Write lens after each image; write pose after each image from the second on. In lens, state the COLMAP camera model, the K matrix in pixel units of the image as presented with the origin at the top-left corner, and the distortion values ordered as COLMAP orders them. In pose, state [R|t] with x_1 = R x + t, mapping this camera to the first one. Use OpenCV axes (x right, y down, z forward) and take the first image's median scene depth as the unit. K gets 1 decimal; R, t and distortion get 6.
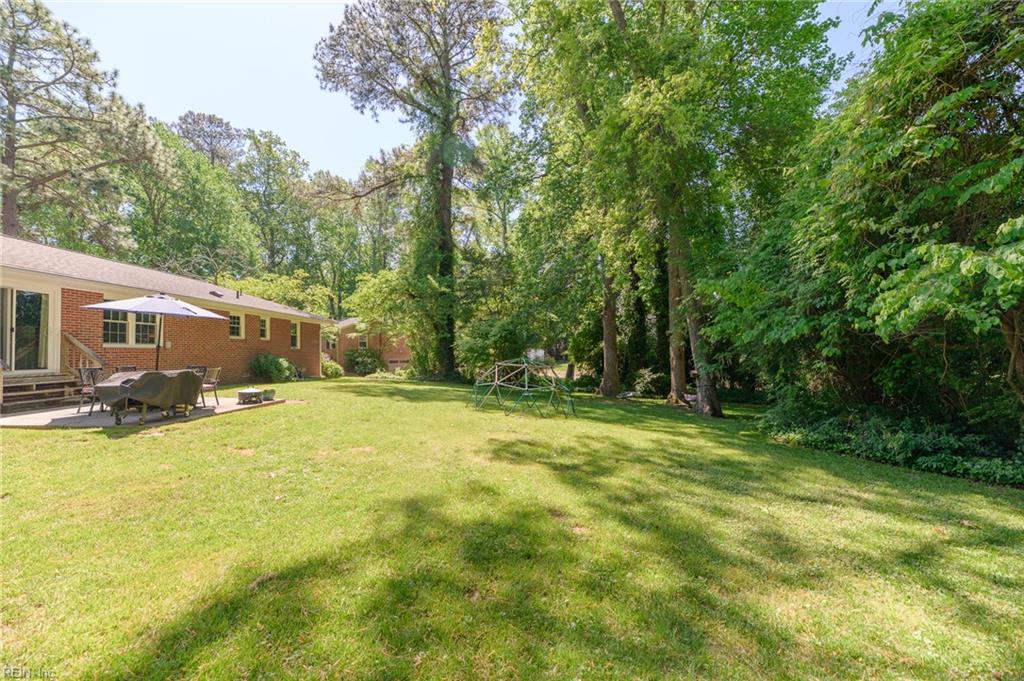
lens RADIAL K [[407.9, 0, 515.3], [0, 407.9, 342.9], [0, 0, 1]] dist [-0.000198, 0.000069]
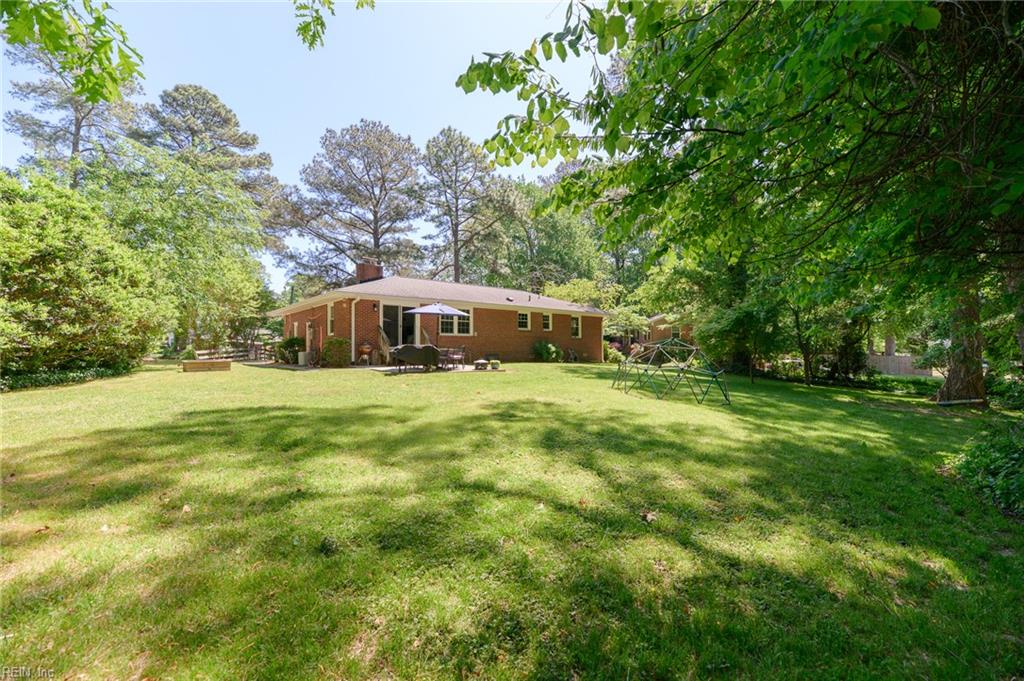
lens RADIAL K [[407.9, 0, 512.3], [0, 407.9, 342.3], [0, 0, 1]] dist [-0.000198, 0.000069]
pose [[0.645334, -0.005167, -0.763883, 0.486455], [0.014589, 0.999878, 0.005562, 0.032225], [0.763761, -0.014733, 0.645330, 0.090068]]
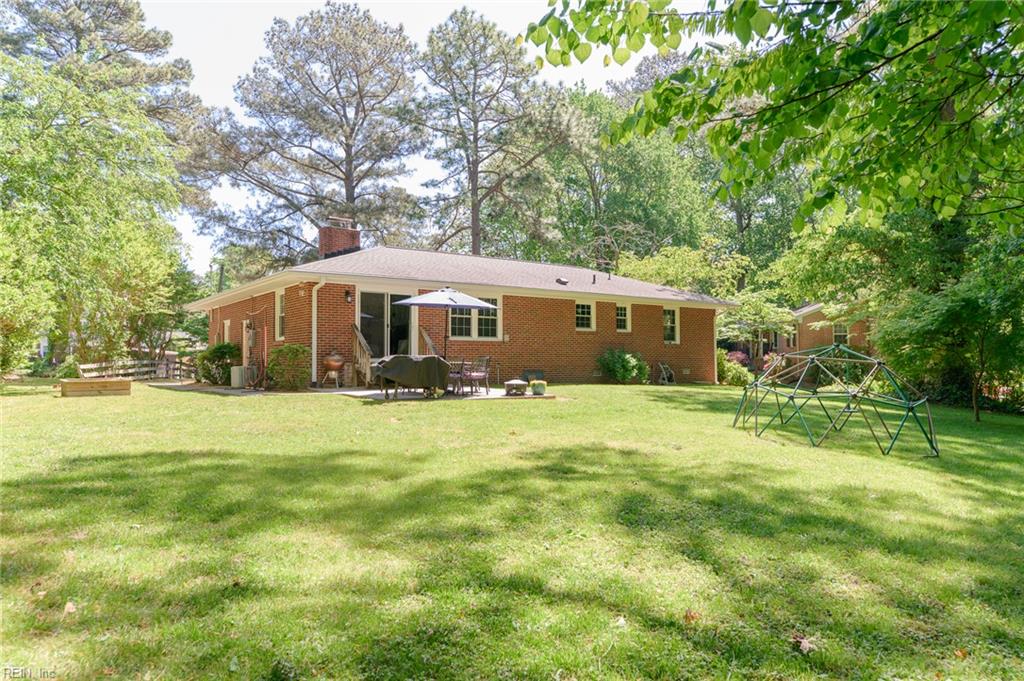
lens RADIAL K [[660.8, 0, 513.2], [0, 660.8, 343.1], [0, 0, 1]] dist [-0.001744, -0.000548]
pose [[0.583803, -0.015485, -0.811747, 0.484168], [0.015618, 0.999847, -0.007841, 0.032255], [0.811745, -0.008100, 0.583956, 0.088164]]
